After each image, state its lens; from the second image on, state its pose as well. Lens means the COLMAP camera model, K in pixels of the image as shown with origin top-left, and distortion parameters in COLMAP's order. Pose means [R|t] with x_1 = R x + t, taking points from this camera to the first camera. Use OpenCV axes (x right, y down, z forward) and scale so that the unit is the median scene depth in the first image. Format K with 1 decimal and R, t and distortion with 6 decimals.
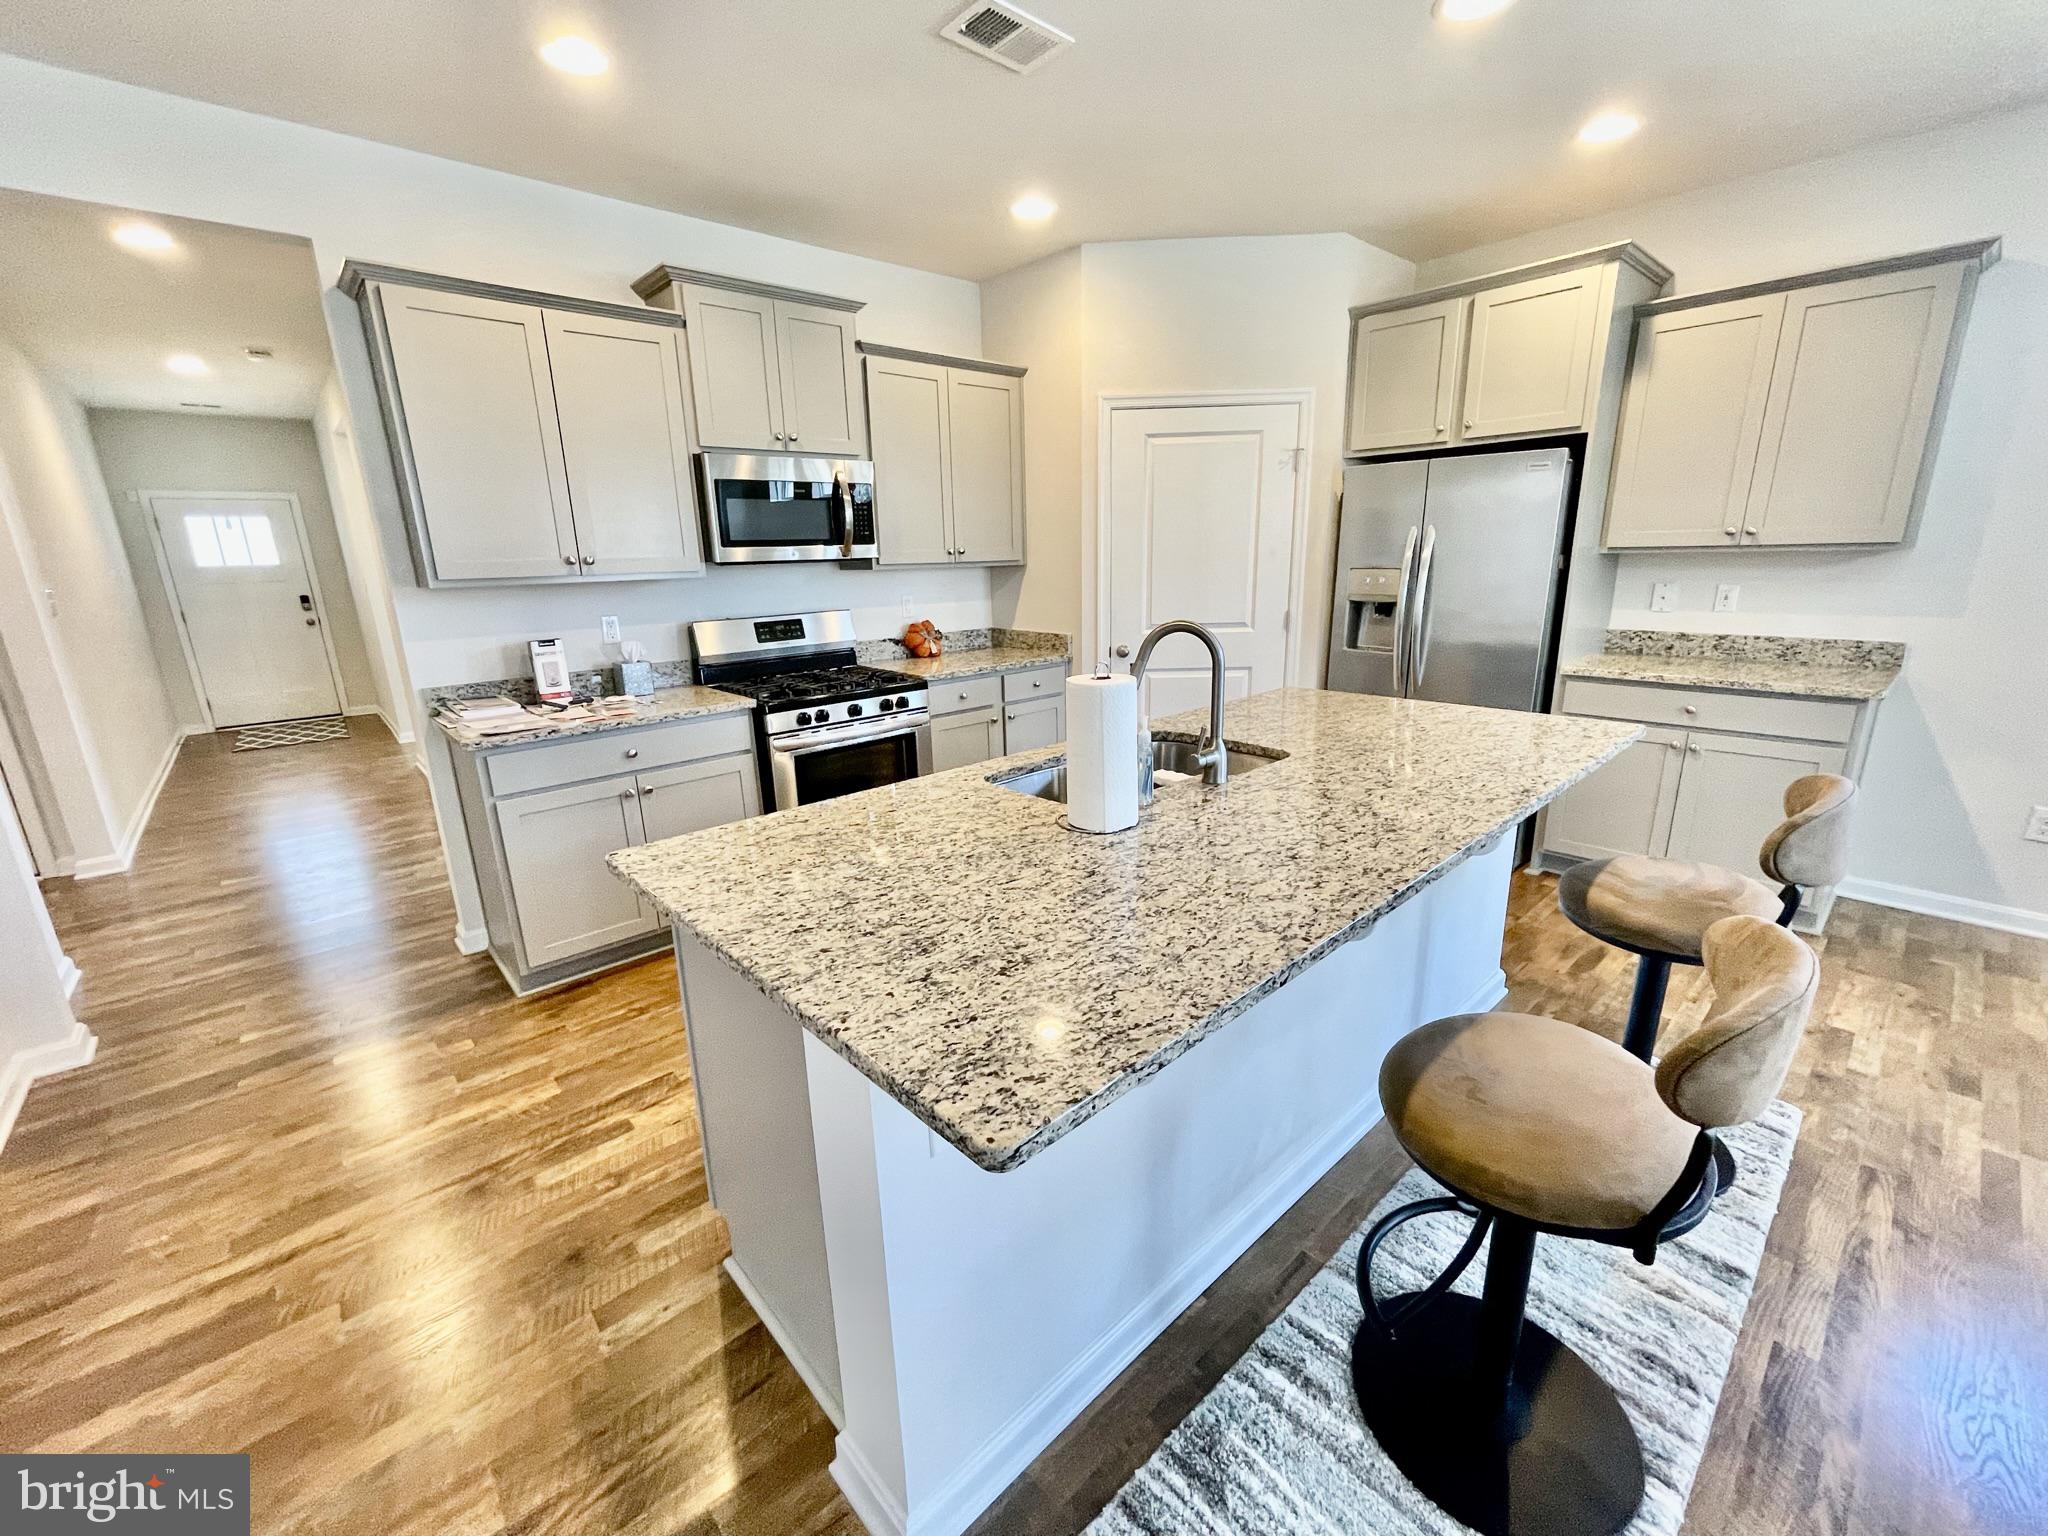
lens RADIAL K [[828.8, 0, 1029.4], [0, 828.8, 768.7], [0, 0, 1]] dist [0.000343, -0.001198]
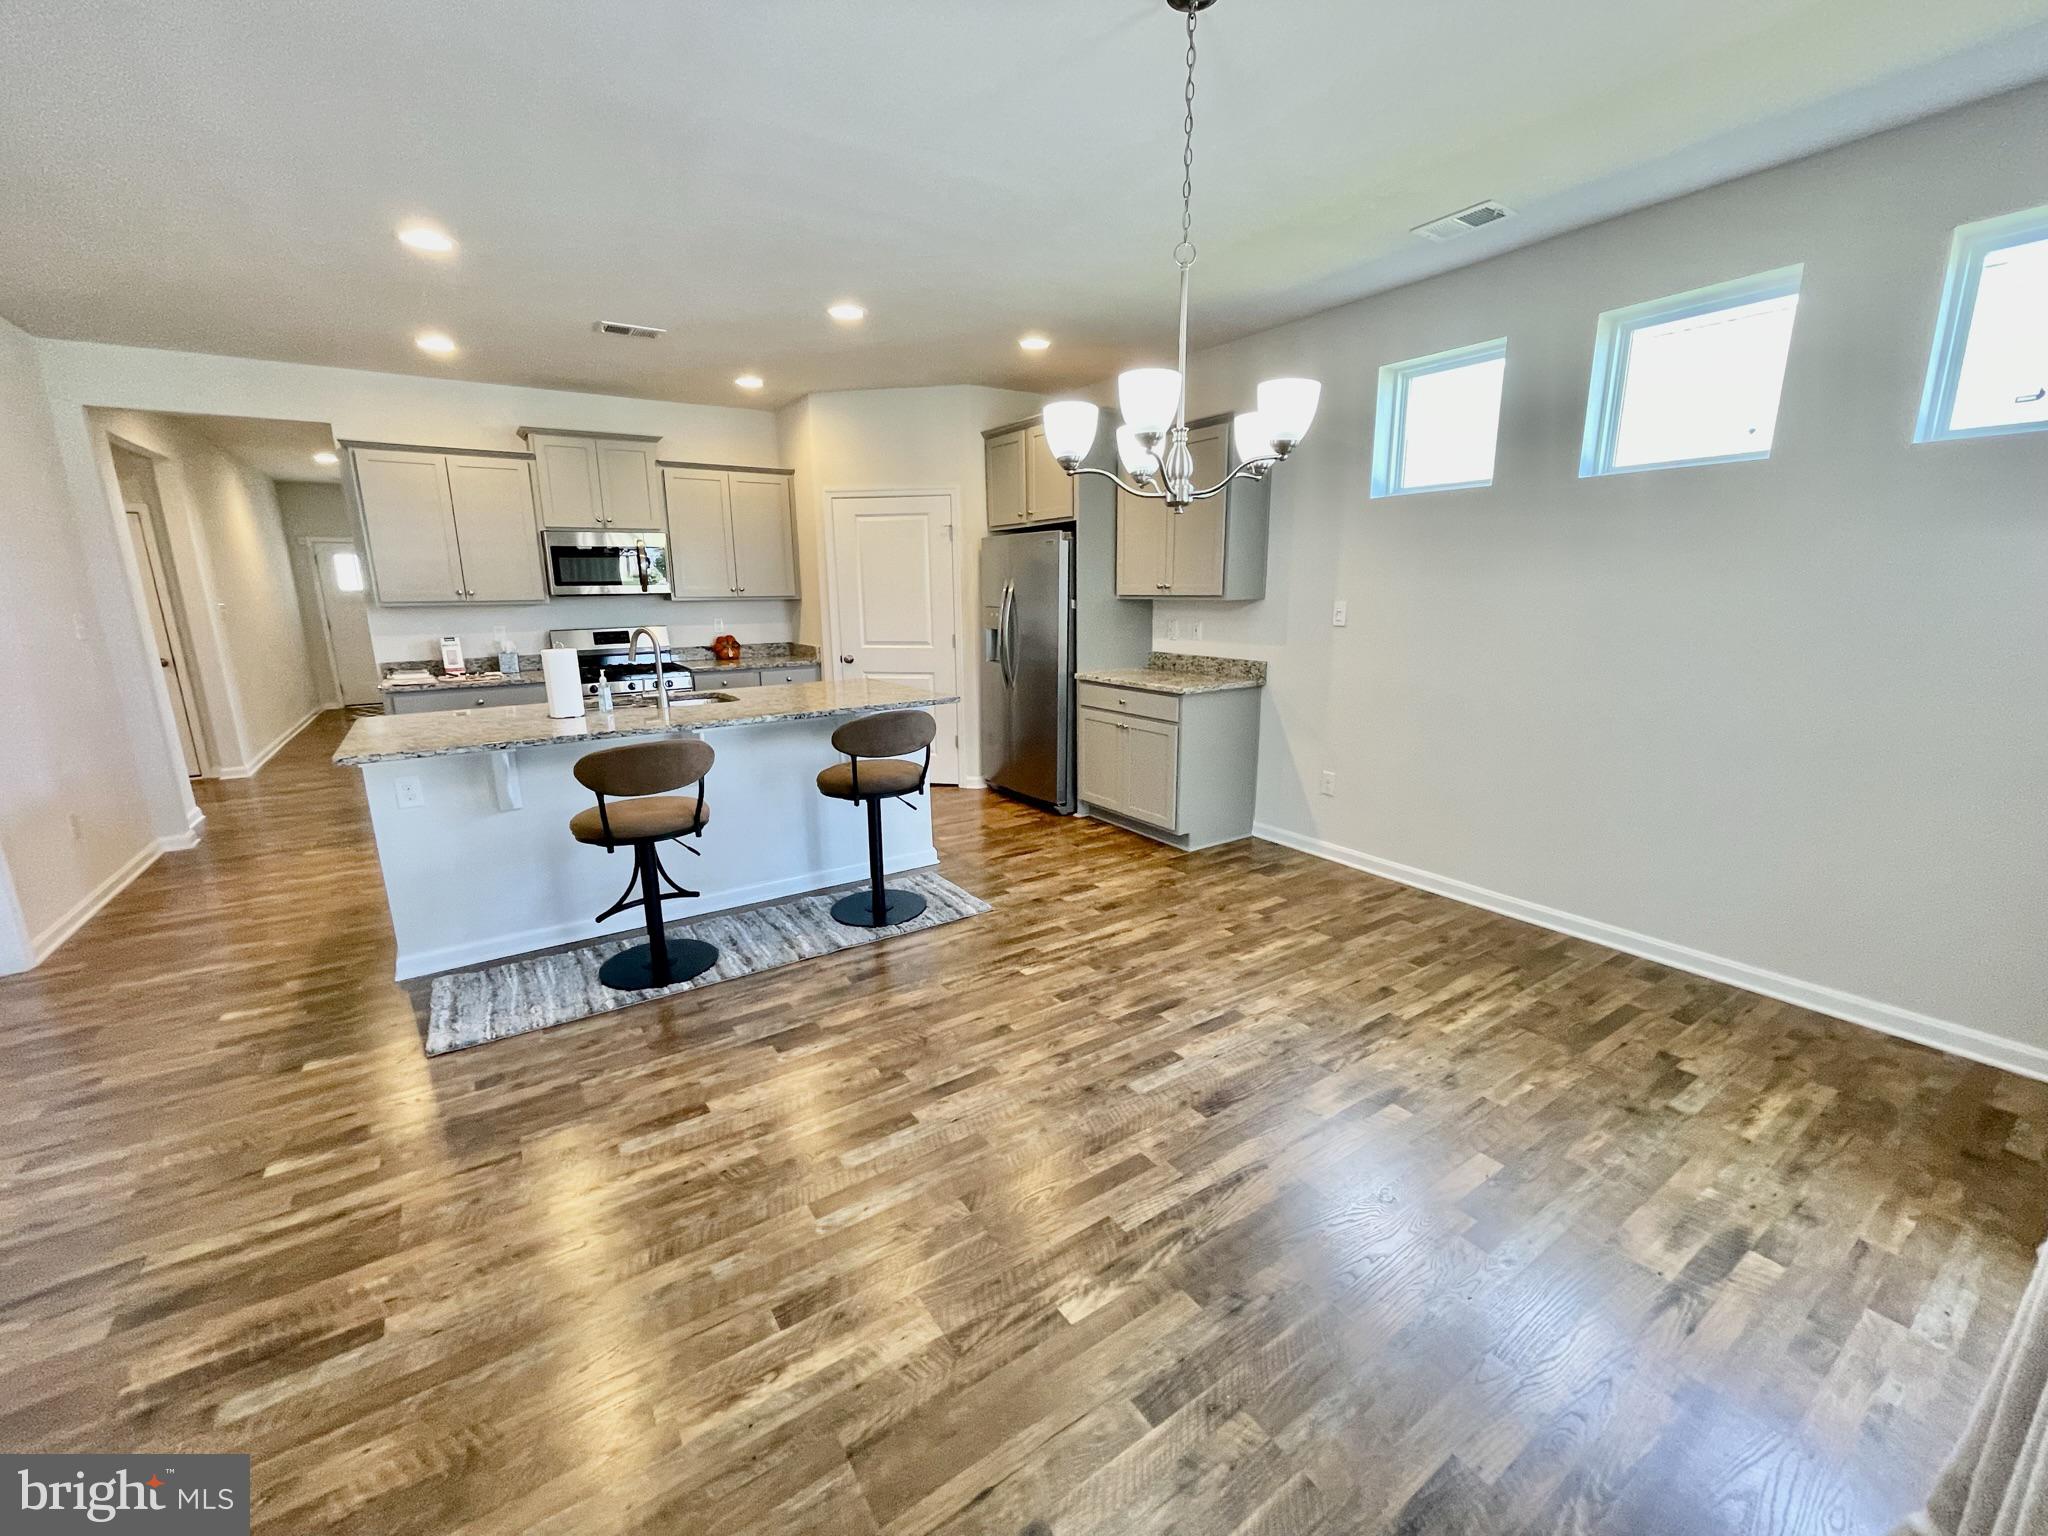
lens RADIAL K [[828.8, 0, 1022.6], [0, 828.8, 765.9], [0, 0, 1]] dist [0.000343, -0.001198]
pose [[0.989692, 0.044476, -0.136131, 0.848891], [-0.049822, 0.998105, -0.036119, 0.114515], [0.134267, 0.042529, 0.990032, -0.542588]]
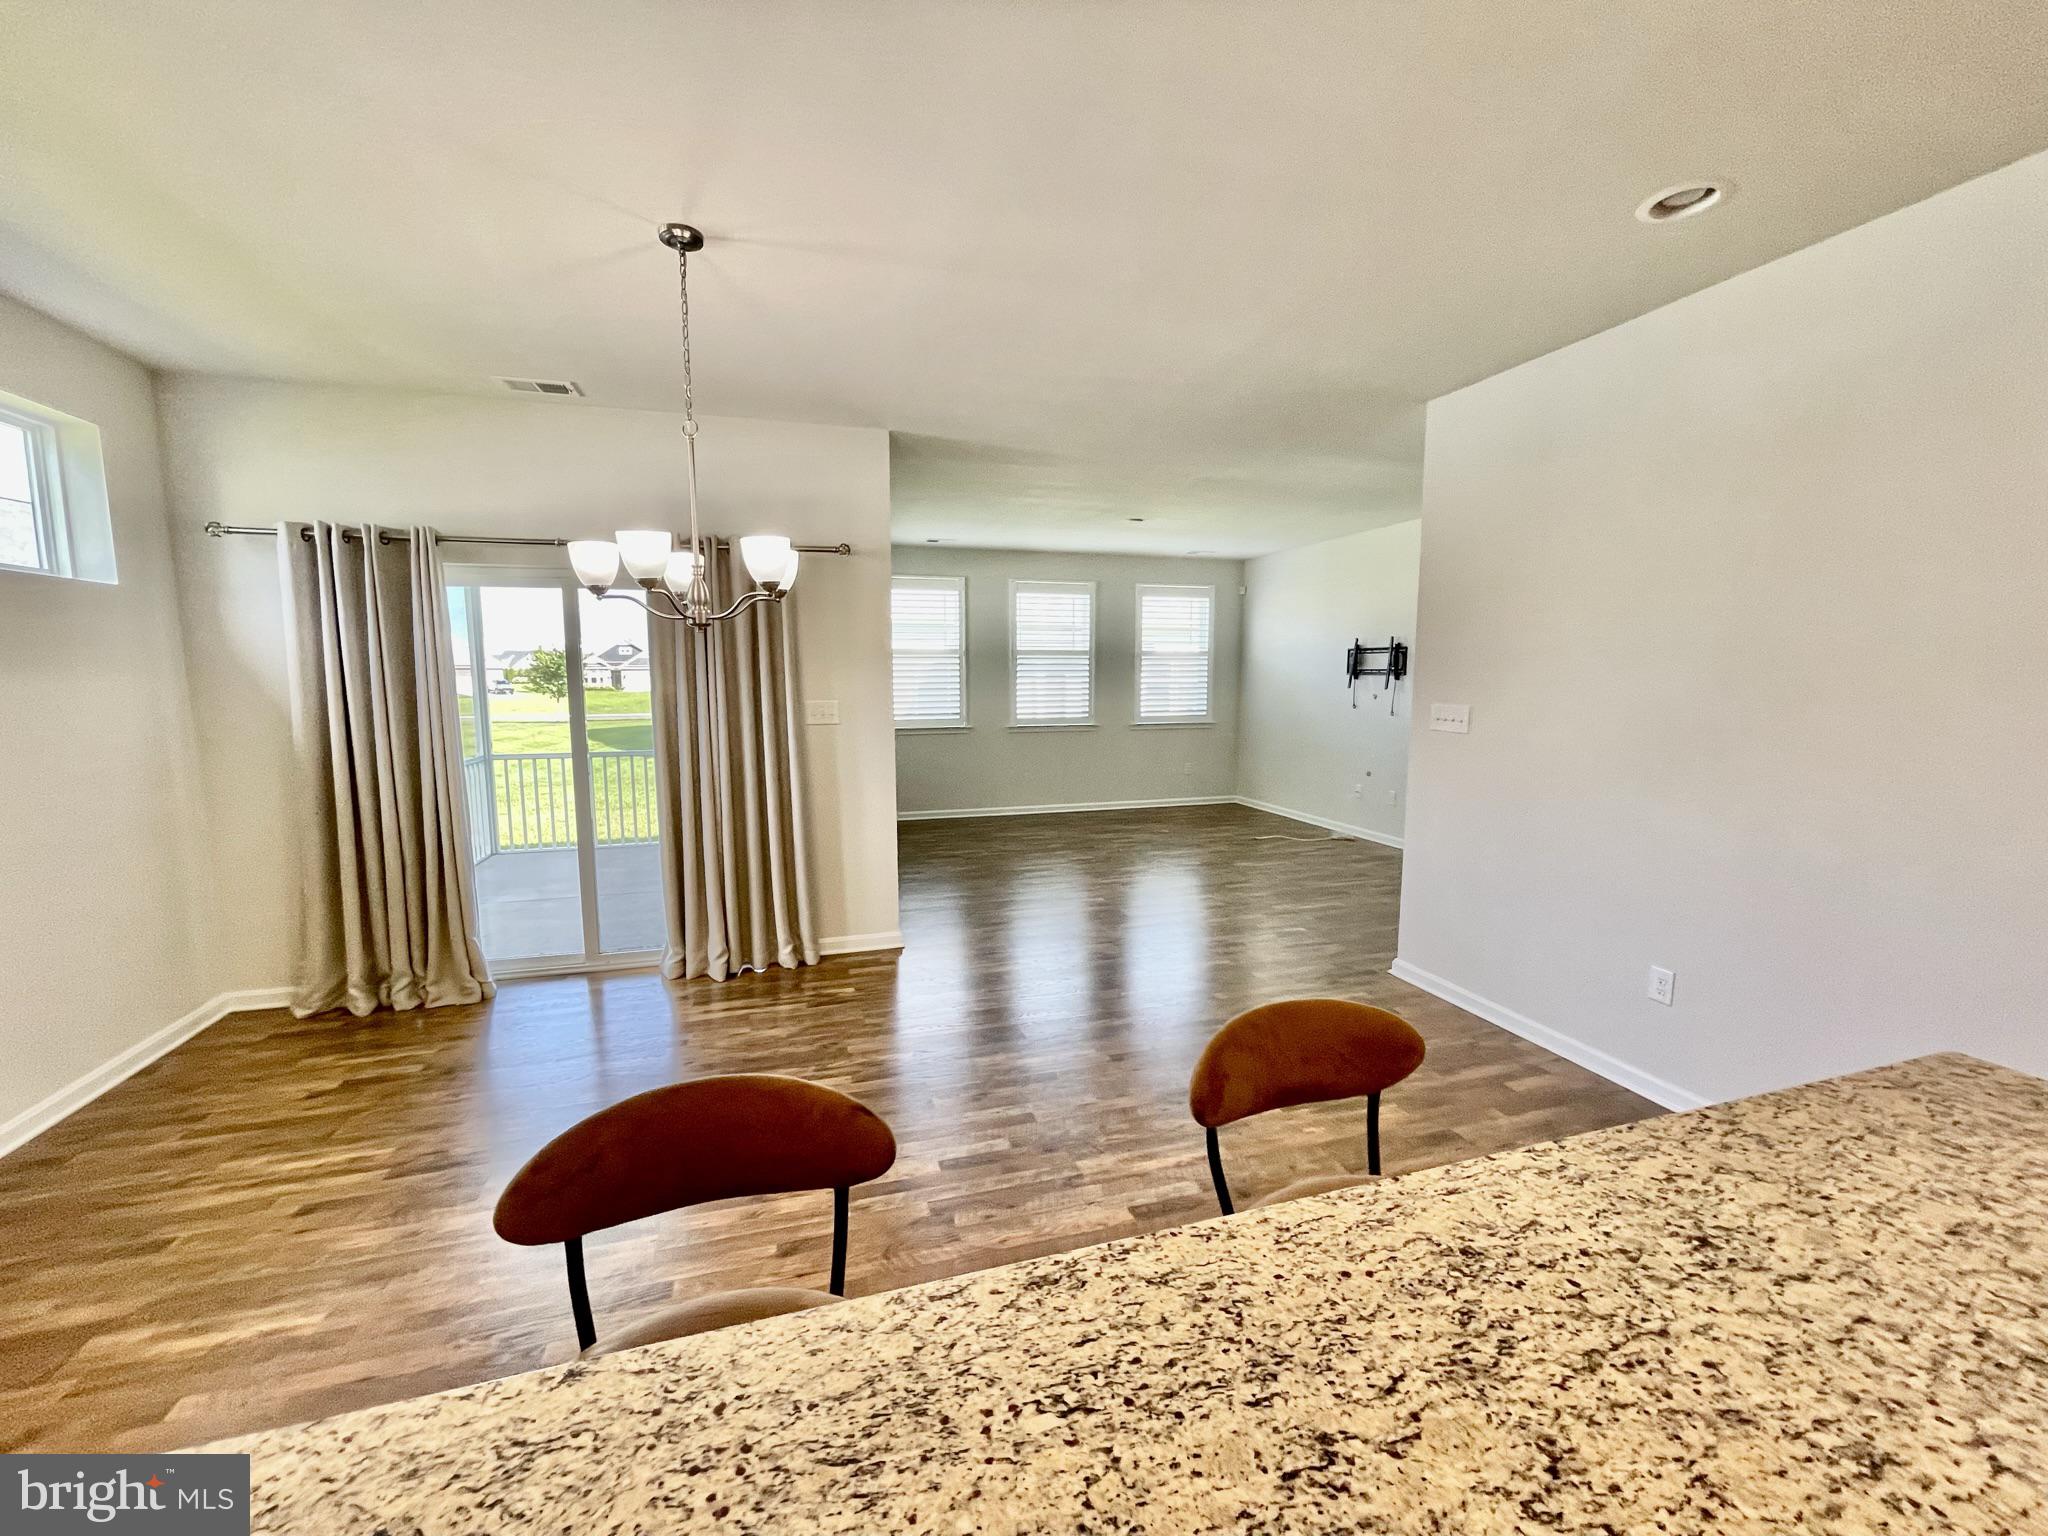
lens RADIAL K [[828.8, 0, 1022.4], [0, 828.8, 766.2], [0, 0, 1]] dist [0.000343, -0.001198]
pose [[-0.902216, -0.022997, 0.430670, 0.237833], [0.134784, 0.933525, 0.332210, -0.224719], [-0.409682, 0.357773, -0.839142, 0.733182]]
